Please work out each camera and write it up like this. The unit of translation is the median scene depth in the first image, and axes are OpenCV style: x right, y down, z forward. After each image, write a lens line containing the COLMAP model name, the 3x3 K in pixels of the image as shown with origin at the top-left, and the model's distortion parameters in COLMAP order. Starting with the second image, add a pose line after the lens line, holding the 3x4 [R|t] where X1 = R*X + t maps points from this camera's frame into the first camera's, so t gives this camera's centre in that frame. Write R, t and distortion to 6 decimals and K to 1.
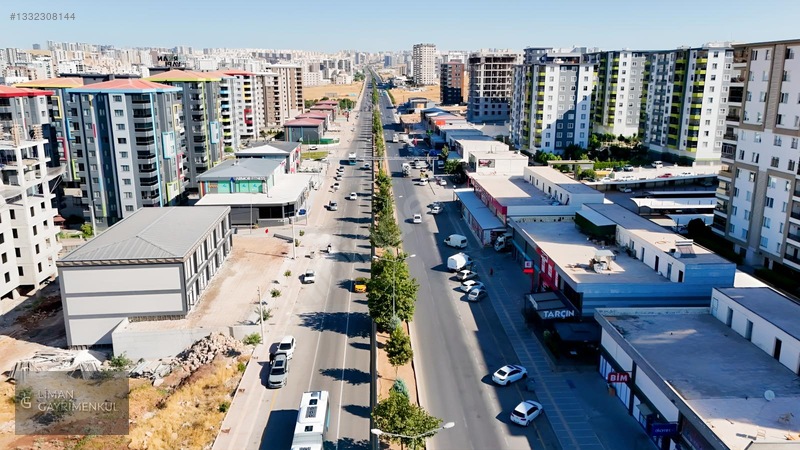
lens RADIAL K [[589.1, 0, 403.6], [0, 589.1, 212.5], [0, 0, 1]] dist [0.082997, -0.084934]
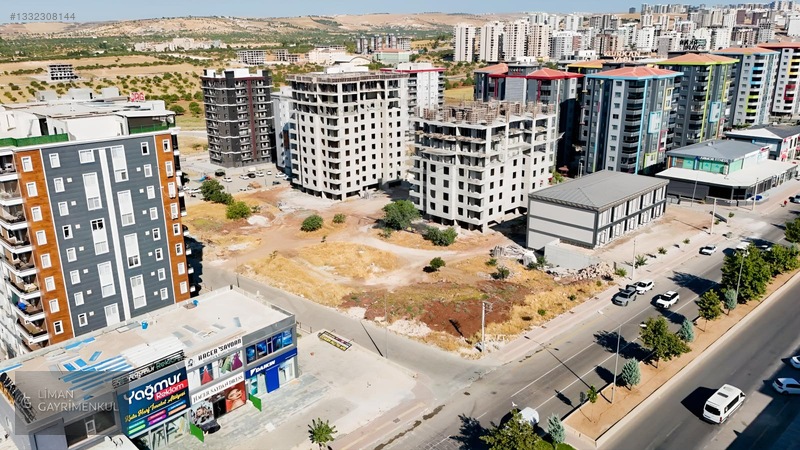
lens RADIAL K [[589.1, 0, 402.5], [0, 589.1, 213.1], [0, 0, 1]] dist [0.082997, -0.084934]
pose [[0.631086, 0.214620, -0.745432, 0.231867], [-0.164983, 0.976114, 0.141361, -0.021367], [0.757965, 0.033773, 0.651420, -0.171643]]
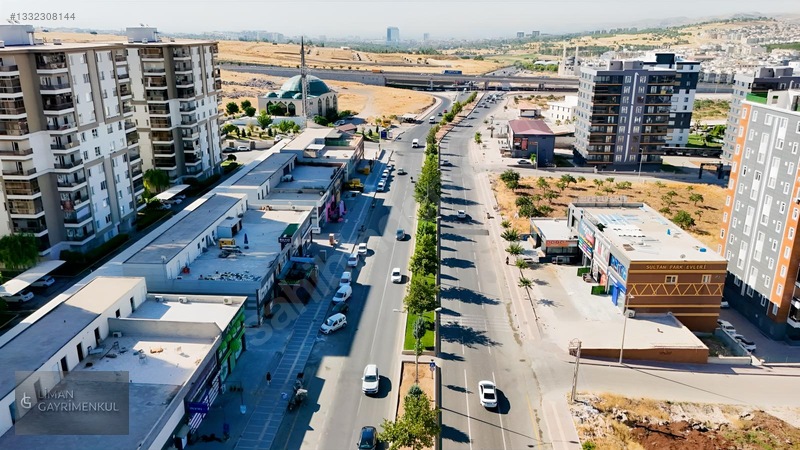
lens RADIAL K [[589.1, 0, 401.8], [0, 589.1, 208.7], [0, 0, 1]] dist [0.082997, -0.084934]
pose [[-0.993507, -0.040452, 0.106340, -0.030122], [0.018543, 0.864594, 0.502129, -0.209238], [-0.112253, 0.500841, -0.858229, 0.642569]]
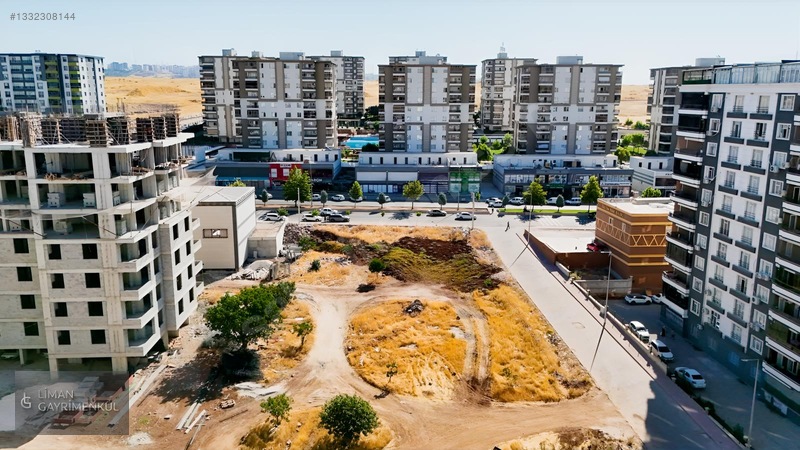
lens RADIAL K [[589.1, 0, 403.3], [0, 589.1, 210.0], [0, 0, 1]] dist [0.082997, -0.084934]
pose [[0.055318, -0.196572, 0.978928, -1.018996], [0.217891, 0.959176, 0.180293, -0.031250], [-0.974404, 0.203326, 0.095891, 0.287887]]
